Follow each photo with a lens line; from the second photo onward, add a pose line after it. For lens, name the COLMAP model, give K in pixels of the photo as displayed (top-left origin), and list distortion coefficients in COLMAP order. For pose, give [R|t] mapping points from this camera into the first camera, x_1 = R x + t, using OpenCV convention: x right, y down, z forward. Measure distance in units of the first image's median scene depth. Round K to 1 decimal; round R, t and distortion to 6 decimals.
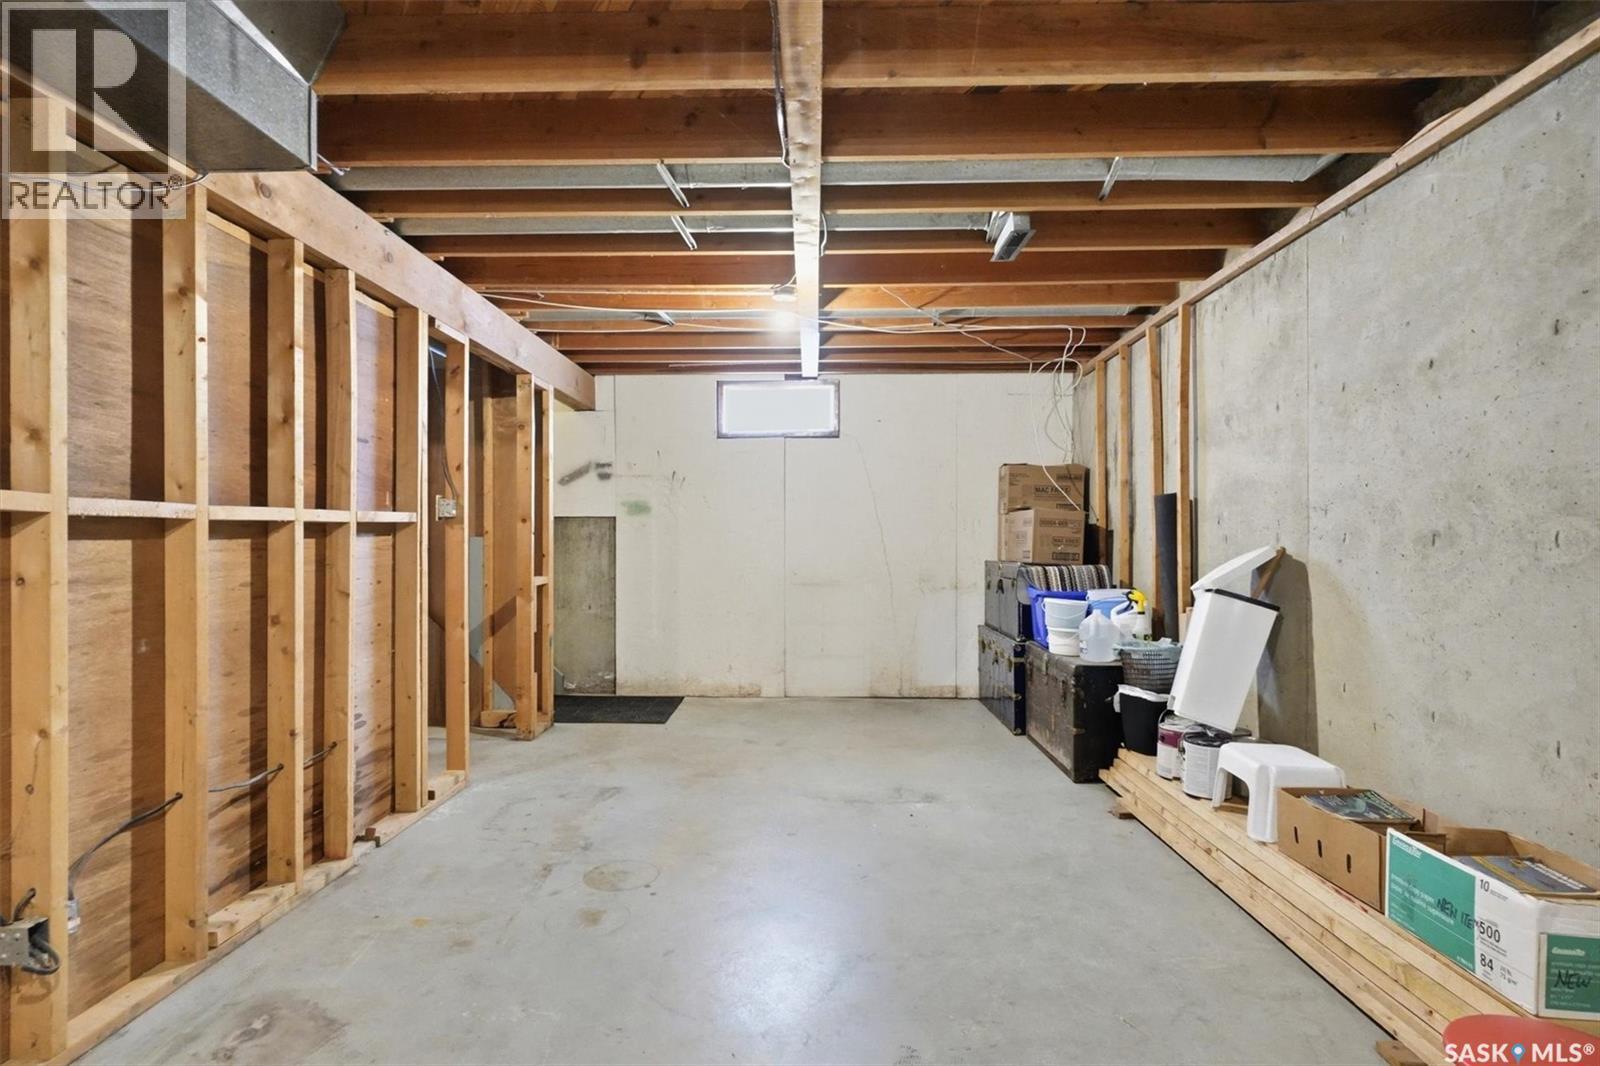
lens RADIAL K [[730.4, 0, 801.2], [0, 730.4, 536.5], [0, 0, 1]] dist [0.000314, -0.000035]
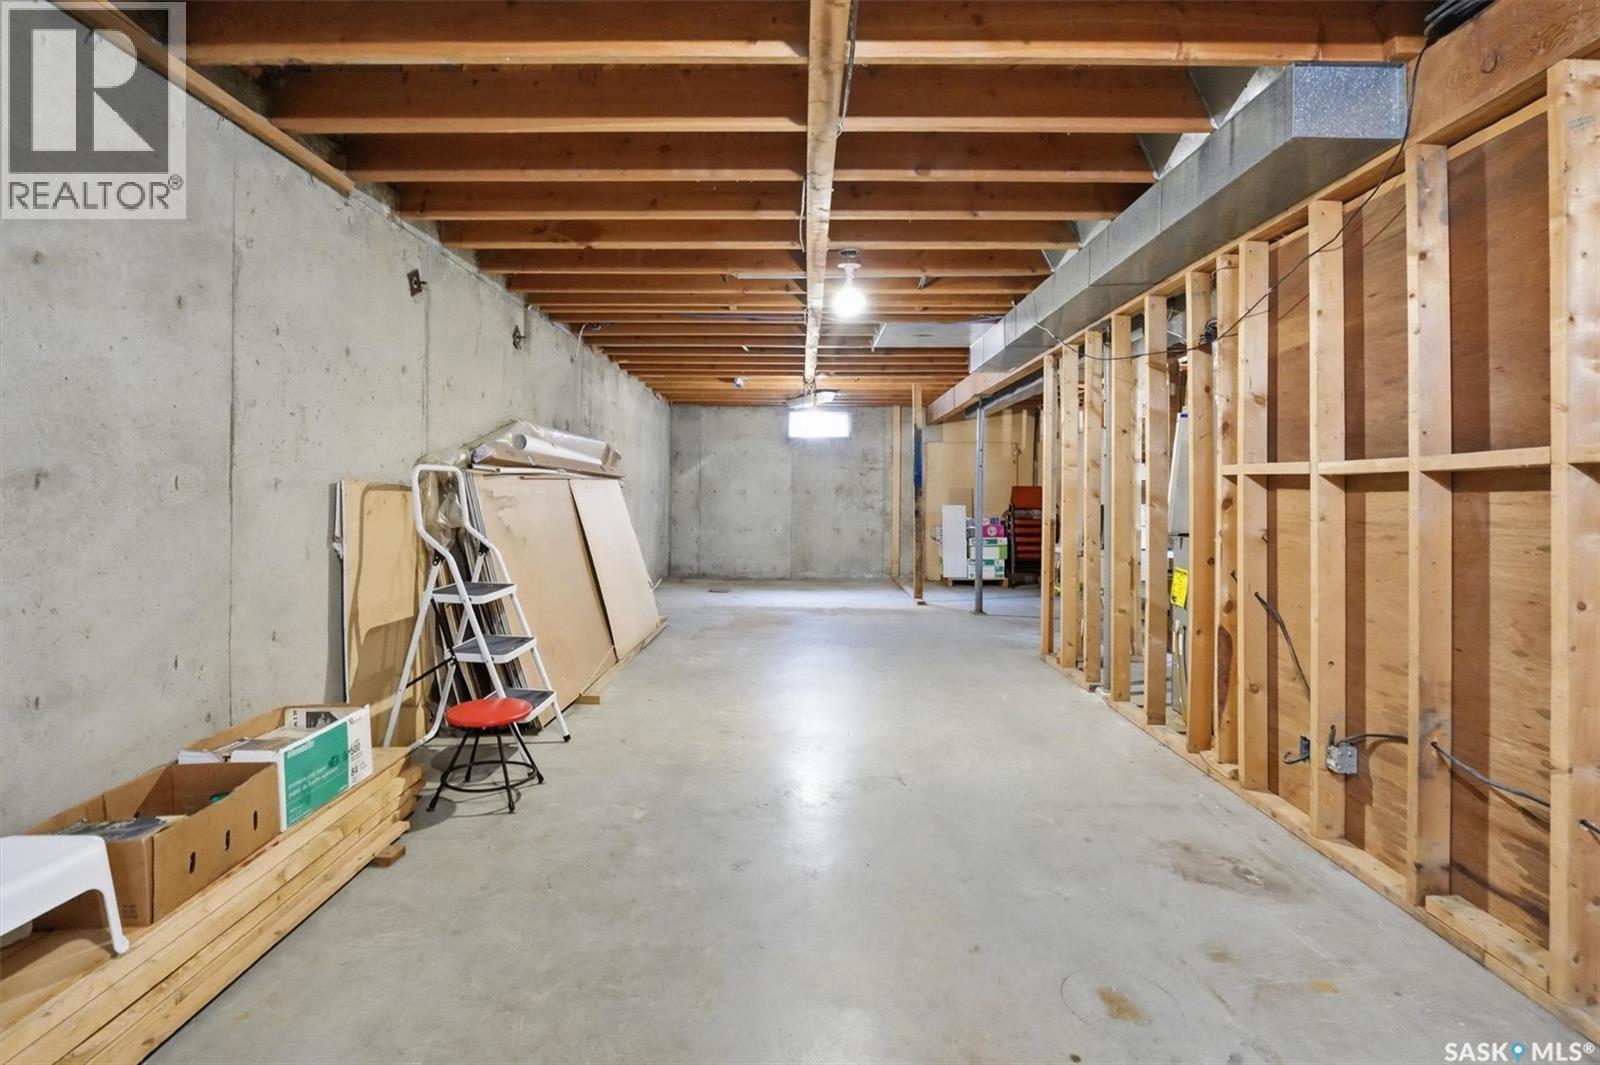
lens RADIAL K [[730.4, 0, 796.1], [0, 730.4, 497.2], [0, 0, 1]] dist [0.000314, -0.000035]
pose [[-0.999779, -0.007063, -0.019783, 0.063710], [-0.007069, 0.999975, 0.000228, 0.018320], [0.019781, 0.000368, -0.999804, 2.046645]]
